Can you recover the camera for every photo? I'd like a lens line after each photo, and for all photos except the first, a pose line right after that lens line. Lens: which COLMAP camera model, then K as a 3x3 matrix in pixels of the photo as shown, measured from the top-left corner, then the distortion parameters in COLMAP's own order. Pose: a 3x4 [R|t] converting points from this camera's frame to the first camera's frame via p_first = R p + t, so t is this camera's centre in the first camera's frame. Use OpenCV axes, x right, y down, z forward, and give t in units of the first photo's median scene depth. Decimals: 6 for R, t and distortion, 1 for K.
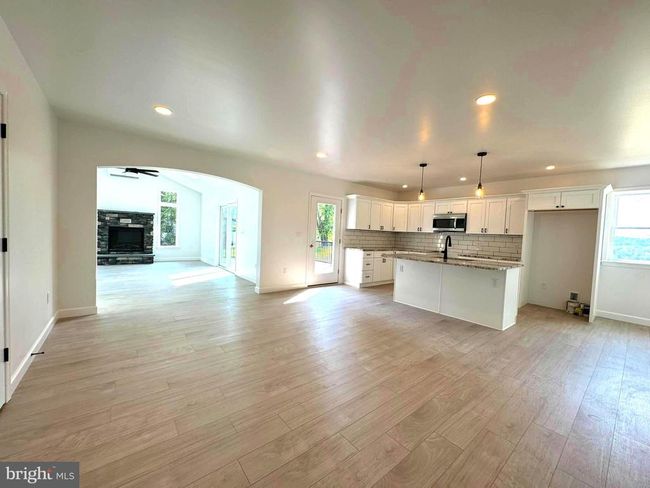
lens RADIAL K [[260.9, 0, 325.0], [0, 260.9, 244.0], [0, 0, 1]] dist [-0.000014, -0.000488]
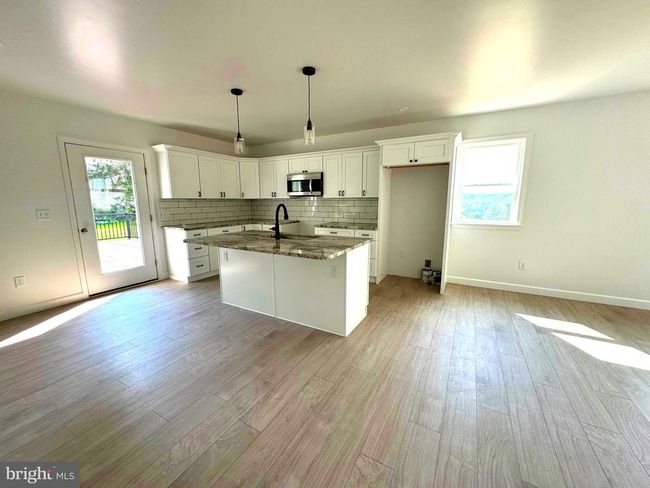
lens RADIAL K [[260.9, 0, 325.0], [0, 260.9, 244.0], [0, 0, 1]] dist [-0.000014, -0.000488]
pose [[0.929121, -0.107688, 0.353749, 0.274029], [0.060235, 0.987954, 0.142545, -0.015887], [-0.364838, -0.111133, 0.924415, 0.265802]]
